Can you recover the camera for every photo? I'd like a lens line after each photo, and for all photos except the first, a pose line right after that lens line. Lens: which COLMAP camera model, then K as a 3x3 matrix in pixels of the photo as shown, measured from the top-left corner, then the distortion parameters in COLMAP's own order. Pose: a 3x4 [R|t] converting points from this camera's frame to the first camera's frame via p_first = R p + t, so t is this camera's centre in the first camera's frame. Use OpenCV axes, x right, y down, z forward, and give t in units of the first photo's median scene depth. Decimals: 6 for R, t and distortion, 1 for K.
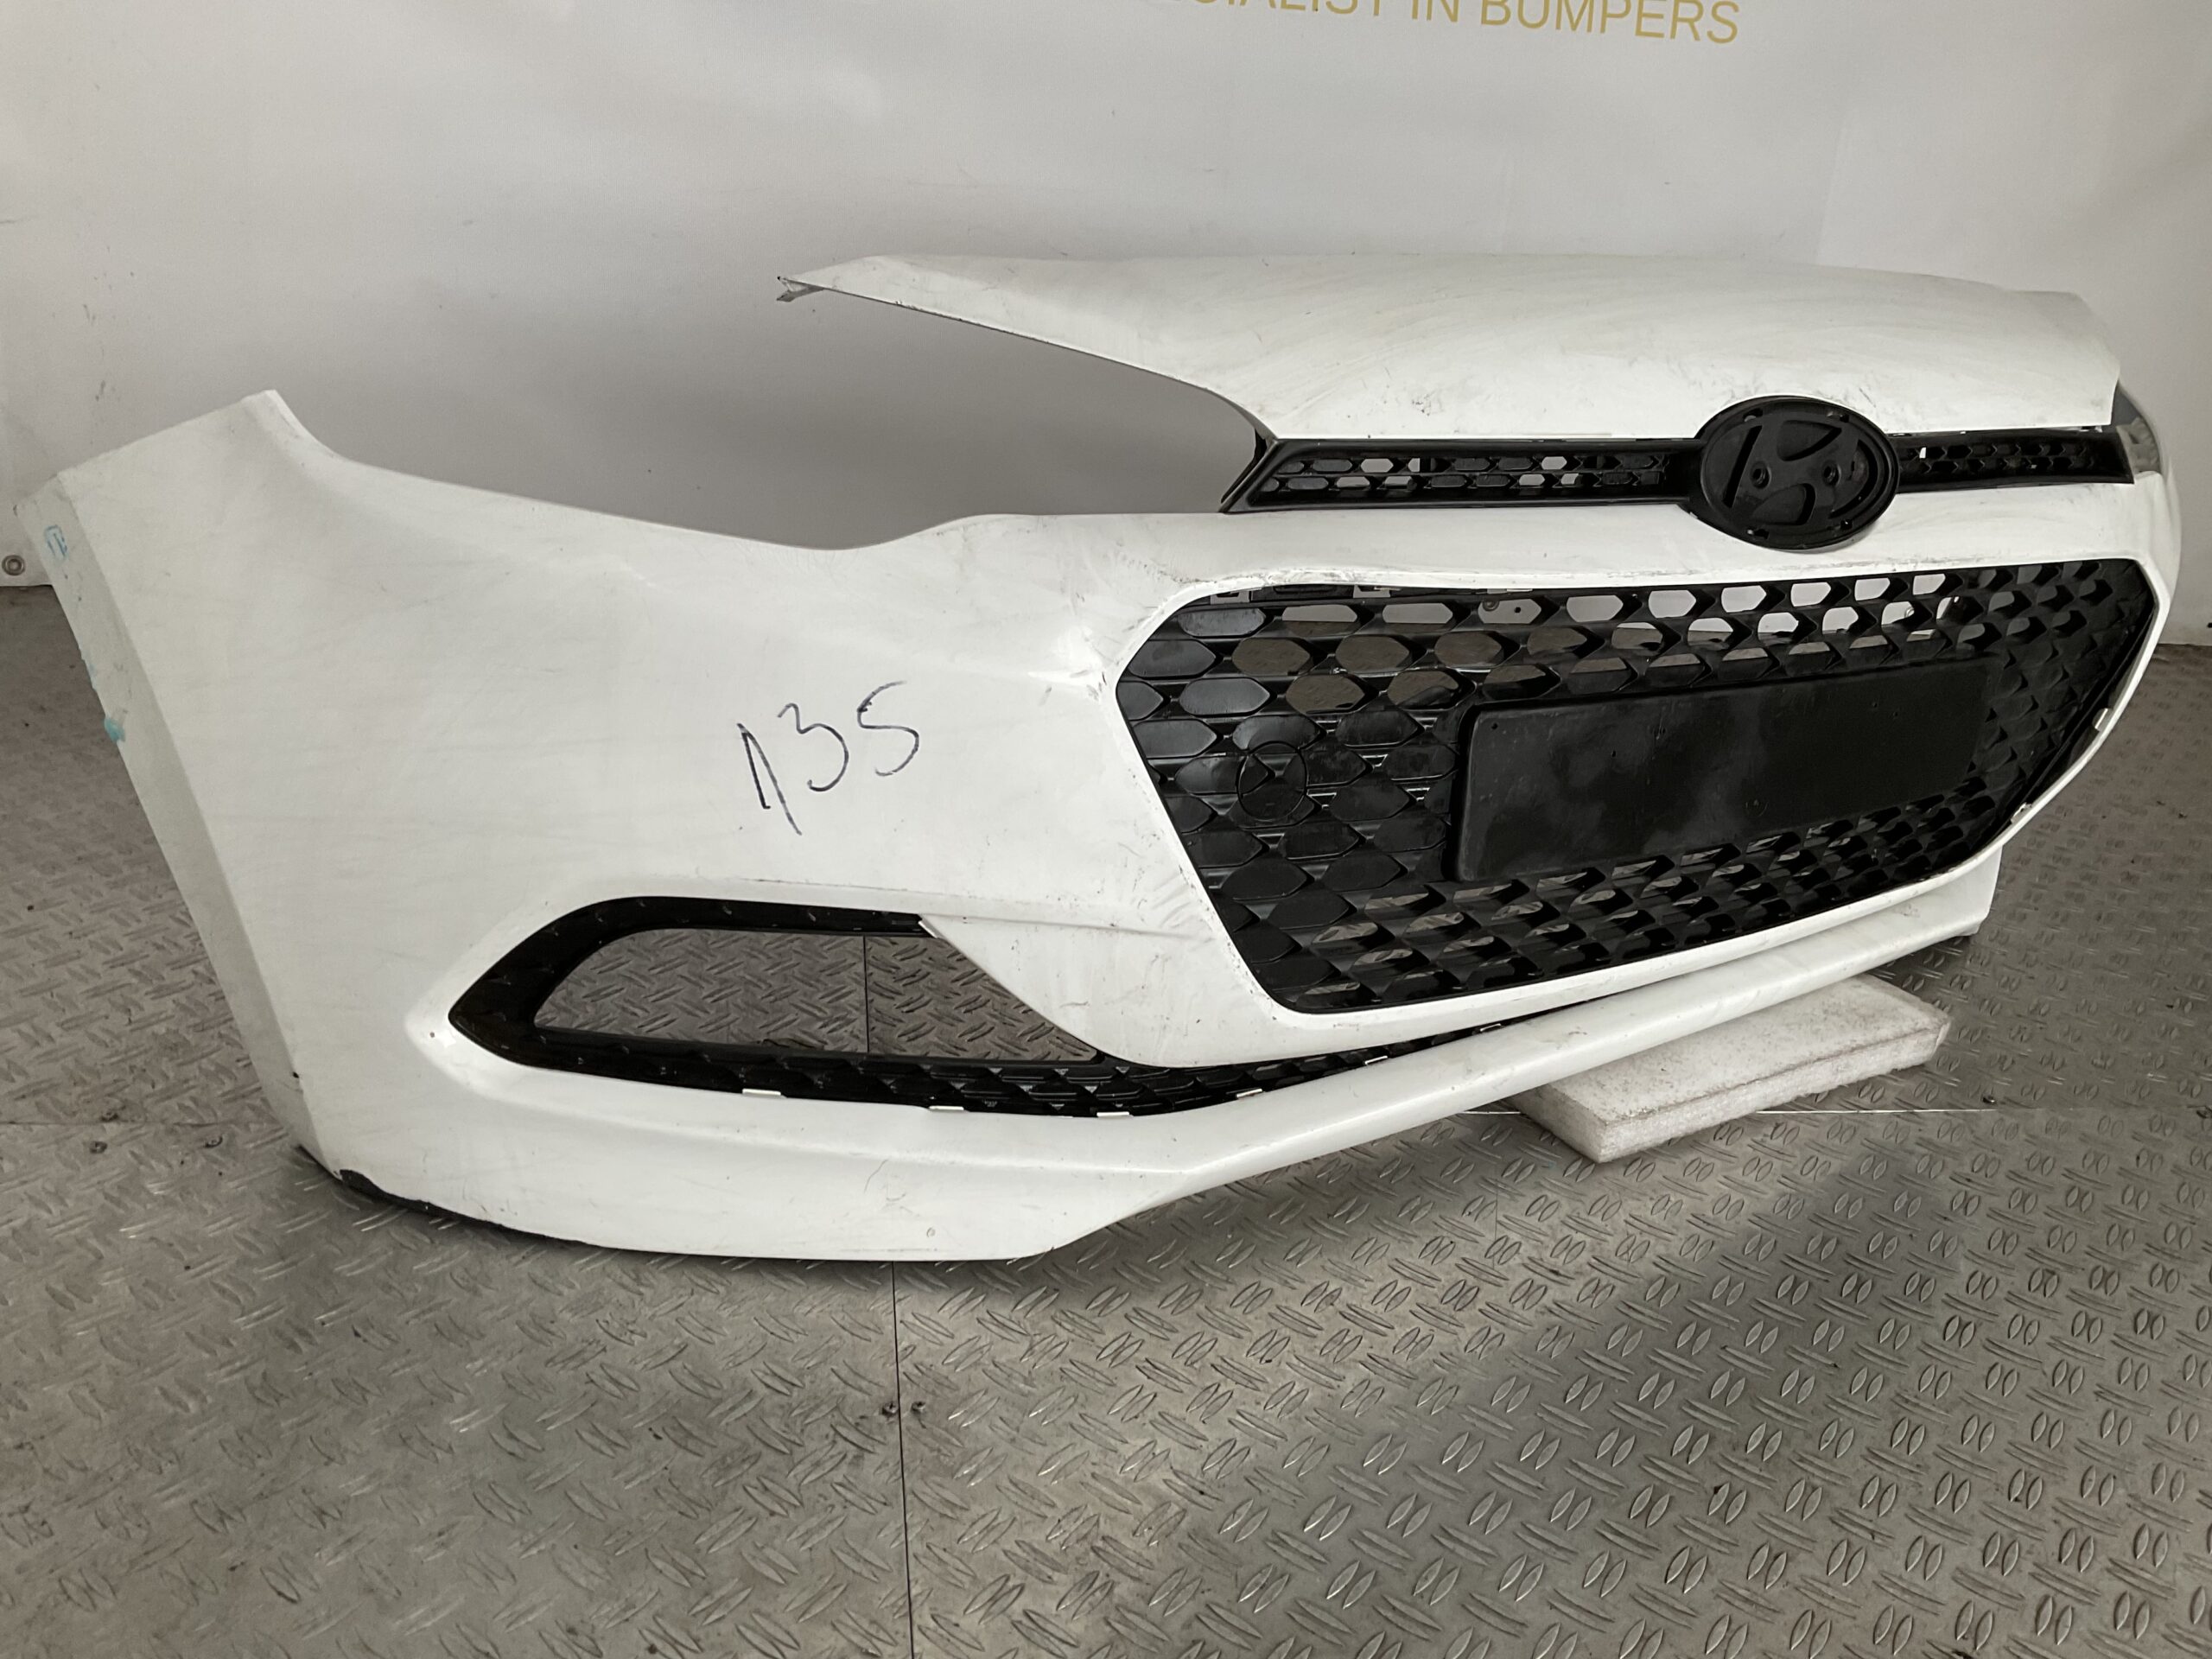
lens RADIAL K [[1837.9, 0, 1106.0], [0, 1837.9, 829.5], [0, 0, 1]] dist [0.039466, -0.061917]
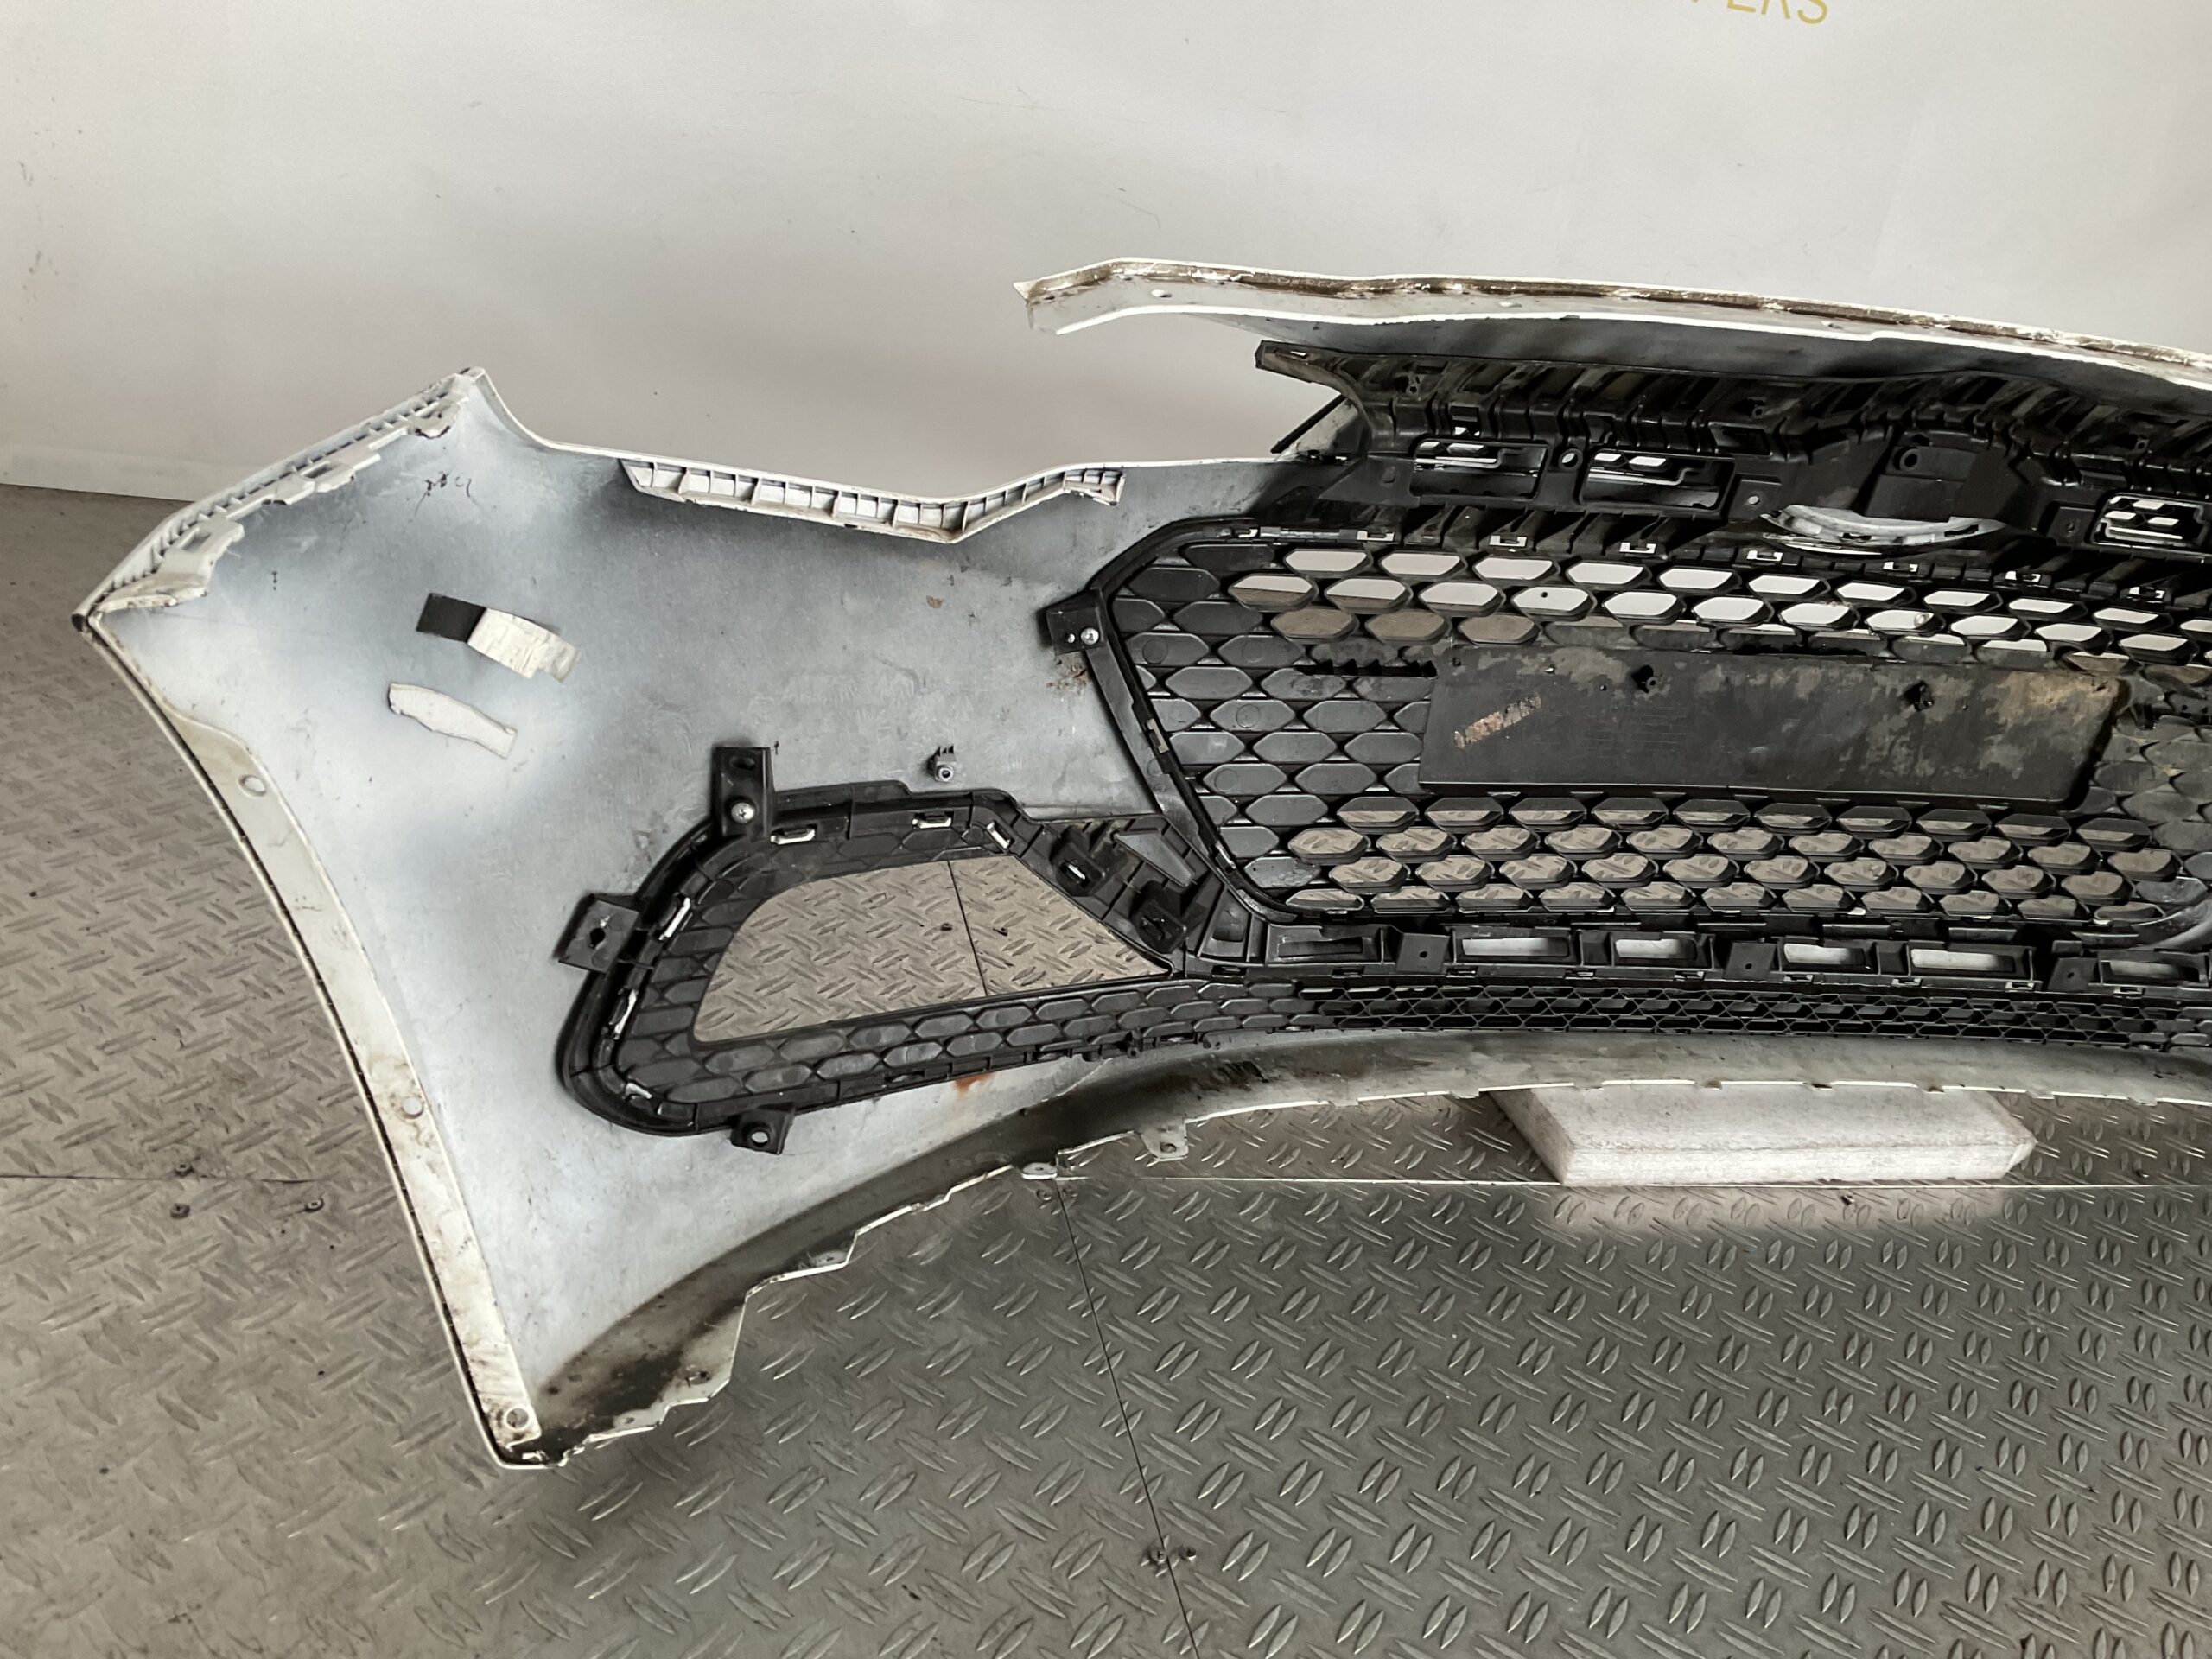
lens RADIAL K [[1837.9, 0, 1106.0], [0, 1837.9, 829.5], [0, 0, 1]] dist [0.039466, -0.061917]
pose [[0.994163, 0.042151, 0.099317, -0.193407], [-0.047726, 0.997376, 0.054440, -0.068484], [-0.096762, -0.058862, 0.993565, 0.102125]]
